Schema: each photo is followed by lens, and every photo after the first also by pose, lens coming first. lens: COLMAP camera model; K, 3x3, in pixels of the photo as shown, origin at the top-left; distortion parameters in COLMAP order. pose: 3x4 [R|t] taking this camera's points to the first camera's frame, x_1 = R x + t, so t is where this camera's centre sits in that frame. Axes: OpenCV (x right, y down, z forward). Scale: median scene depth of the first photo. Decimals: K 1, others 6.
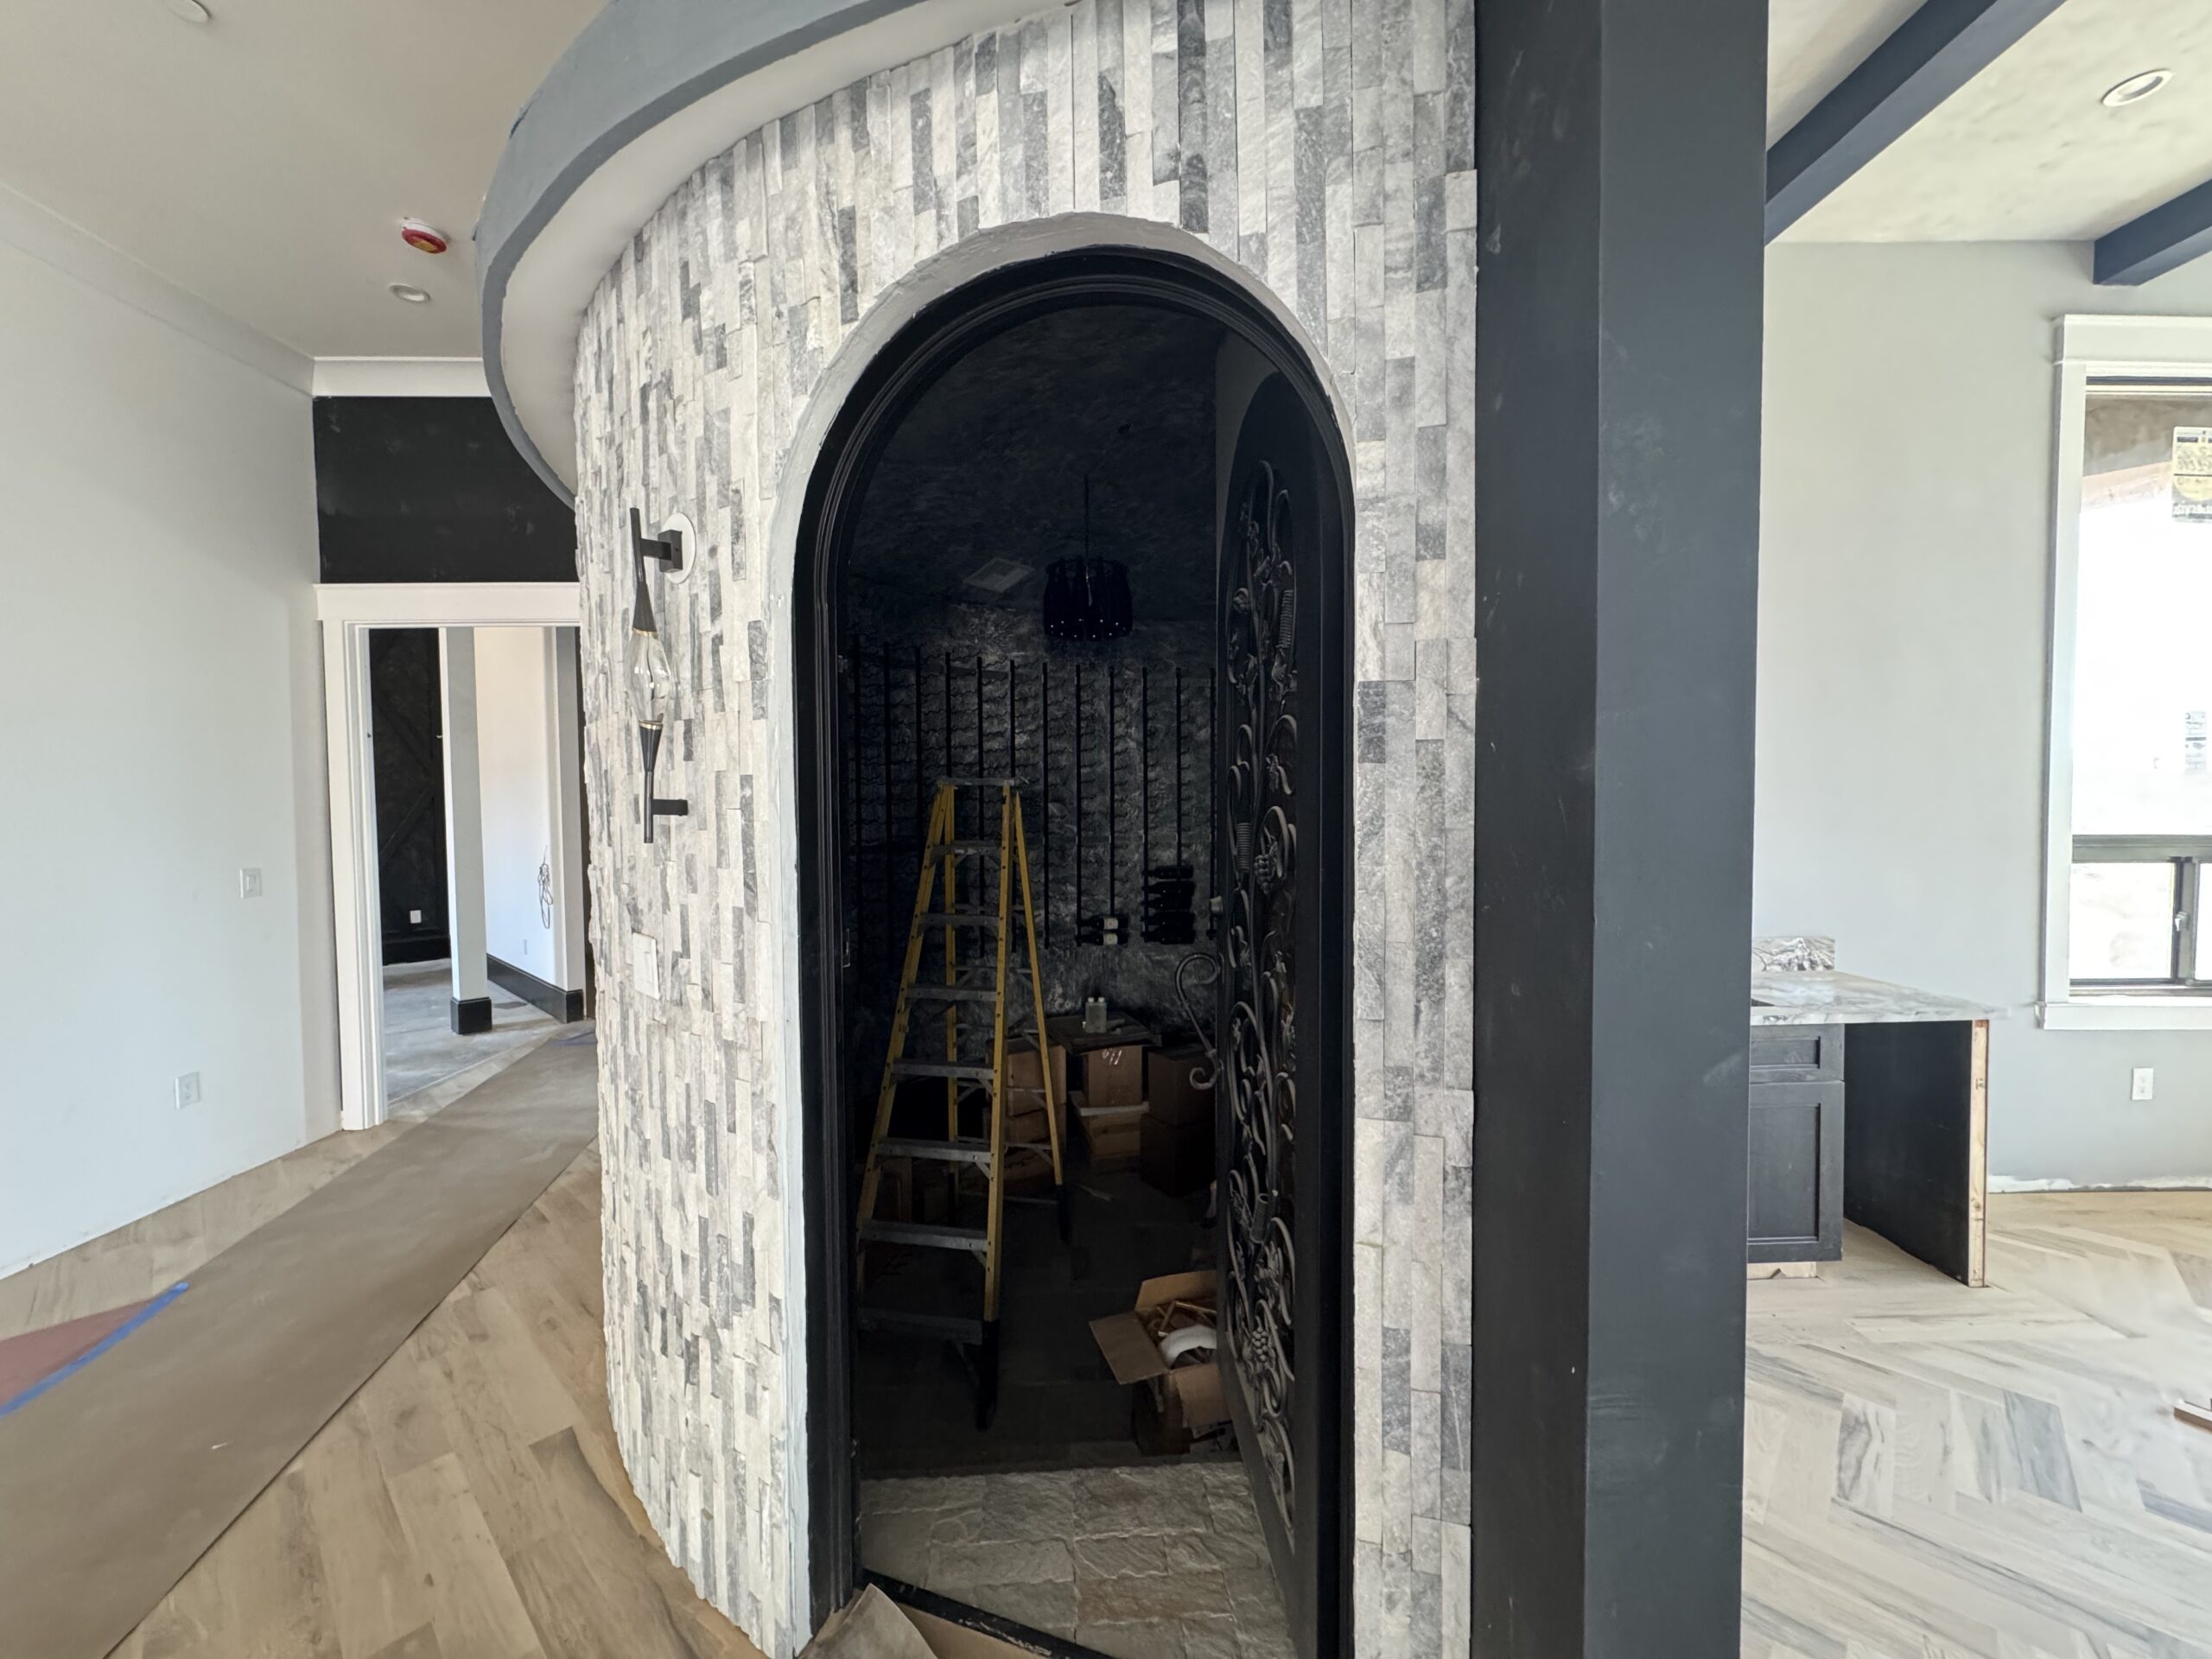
lens RADIAL K [[877.7, 0, 1104.4], [0, 877.7, 830.3], [0, 0, 1]] dist [-0.001902, 0.000729]
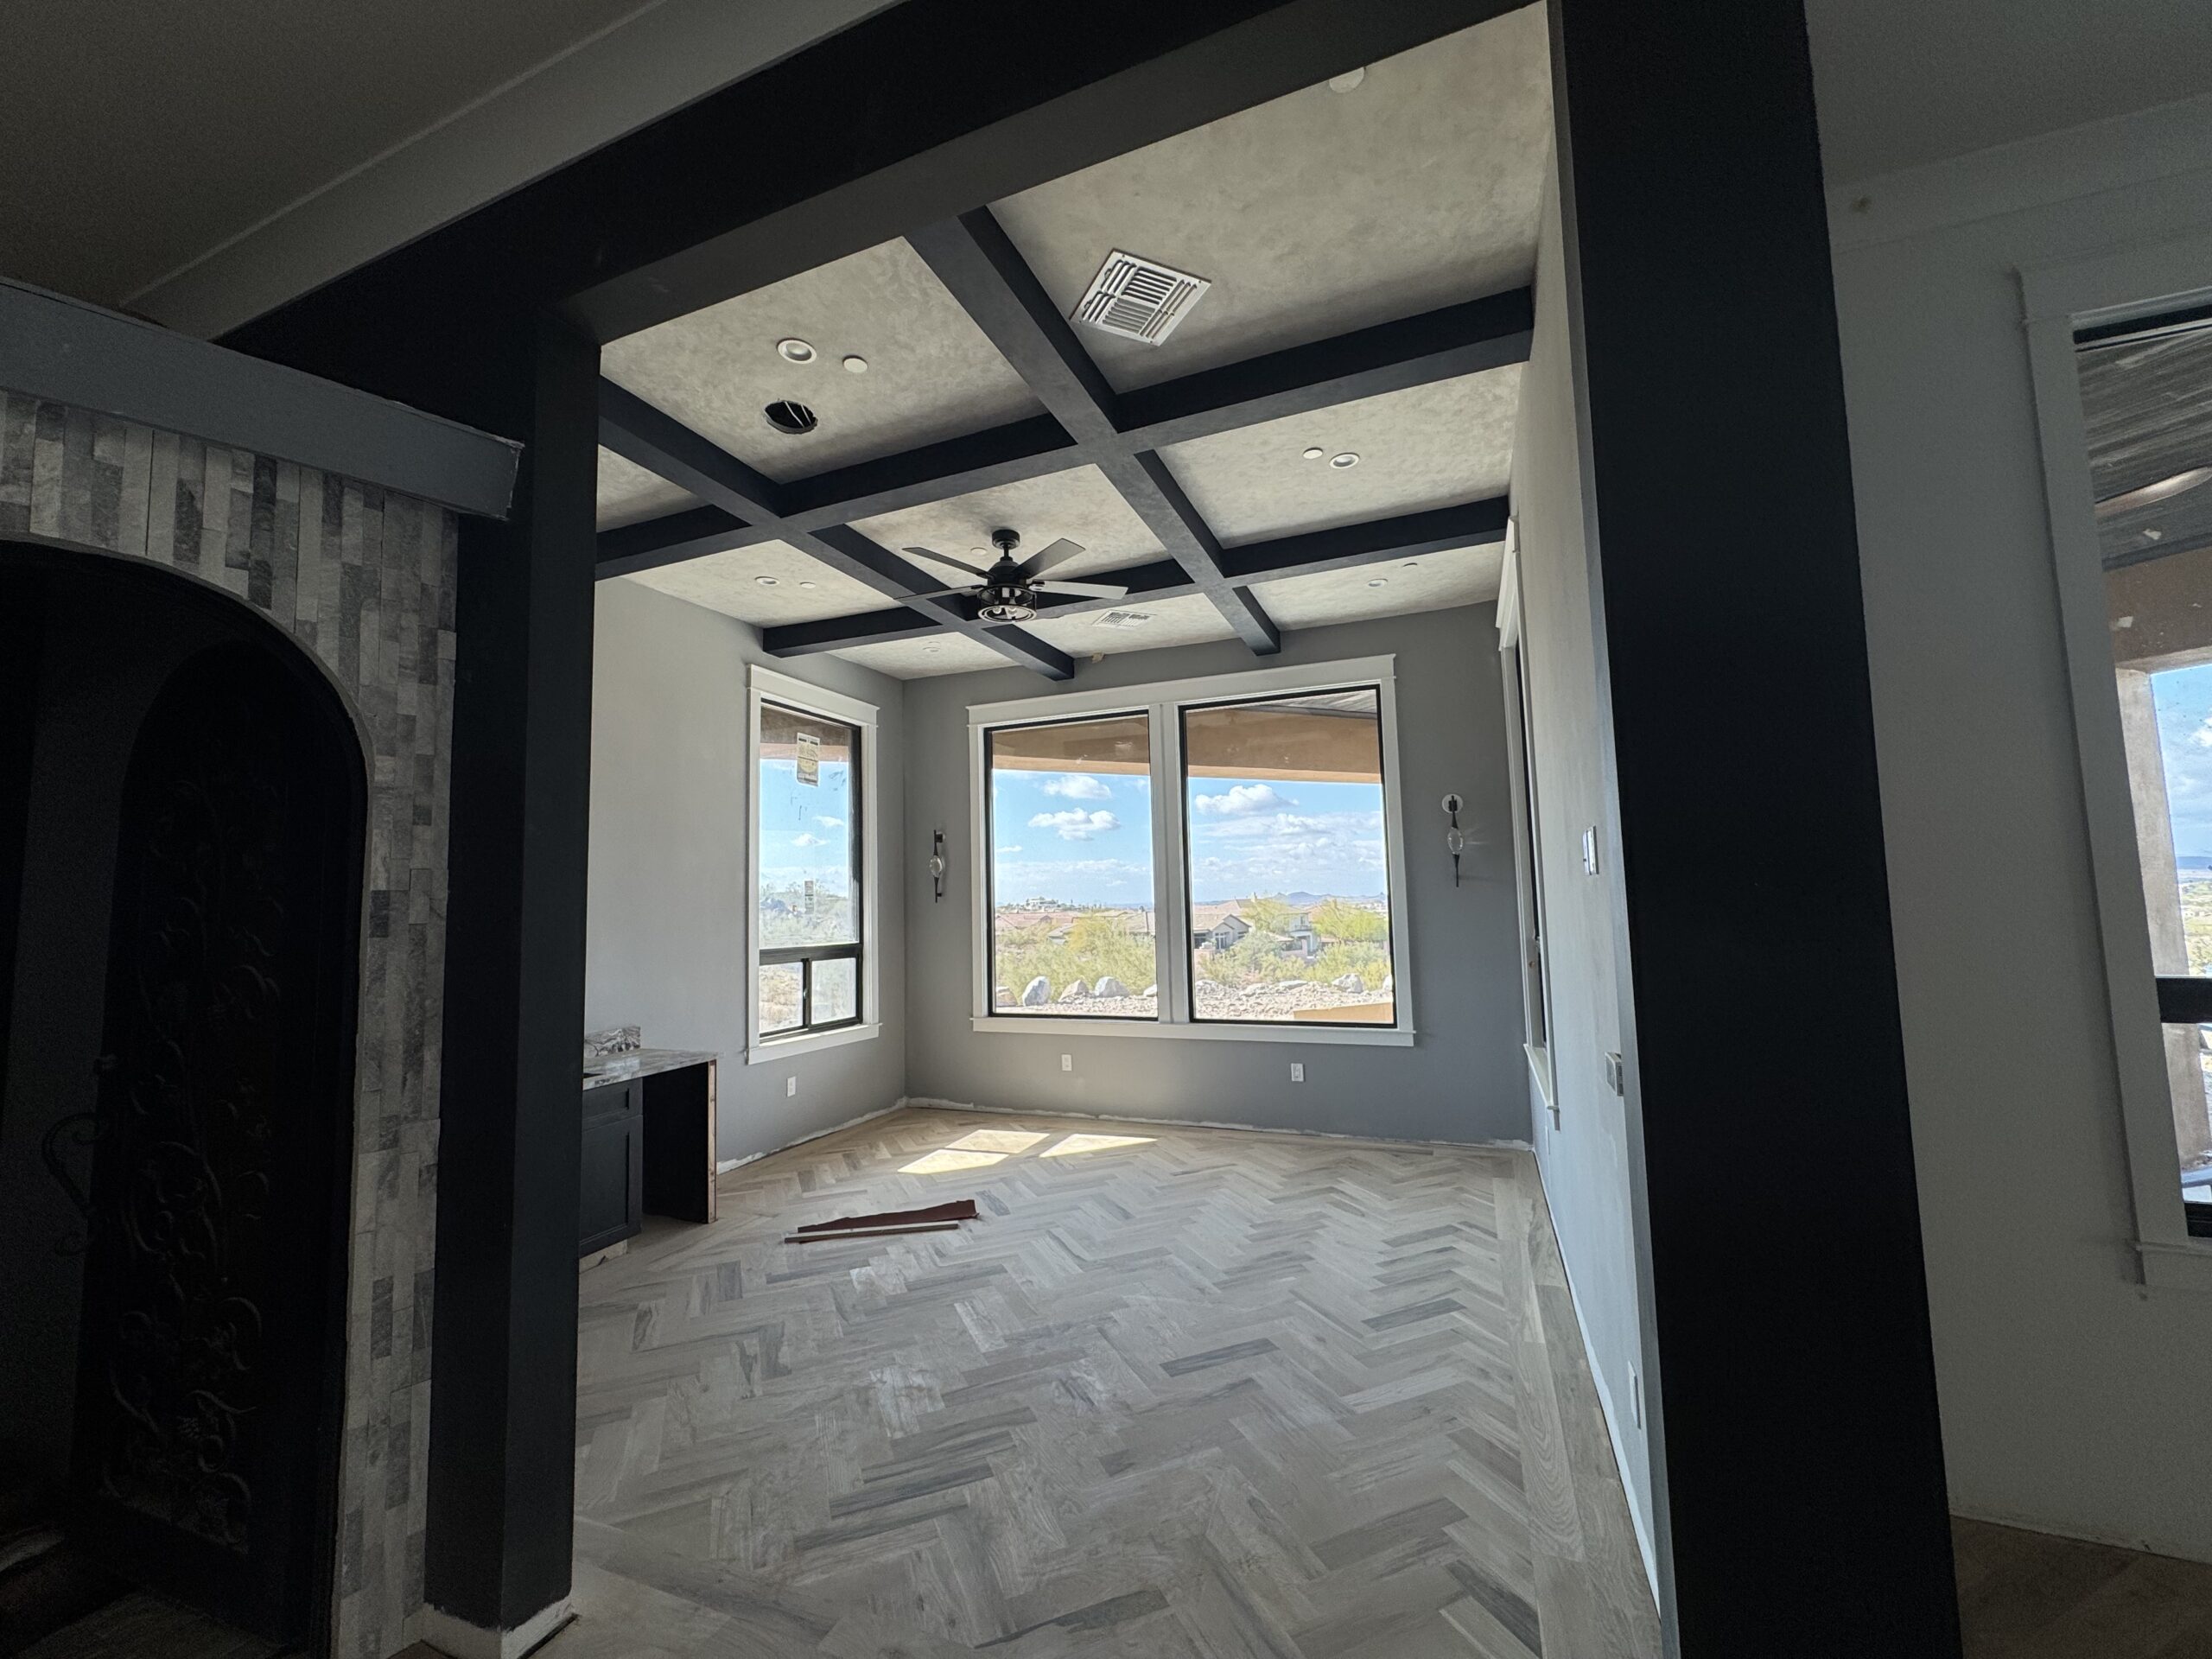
lens RADIAL K [[877.7, 0, 1104.4], [0, 877.7, 830.3], [0, 0, 1]] dist [-0.001902, 0.000729]
pose [[0.398558, 0.074180, 0.914138, -0.488467], [0.055481, 0.992948, -0.104765, -0.017968], [-0.915463, 0.092472, 0.391632, -0.679497]]
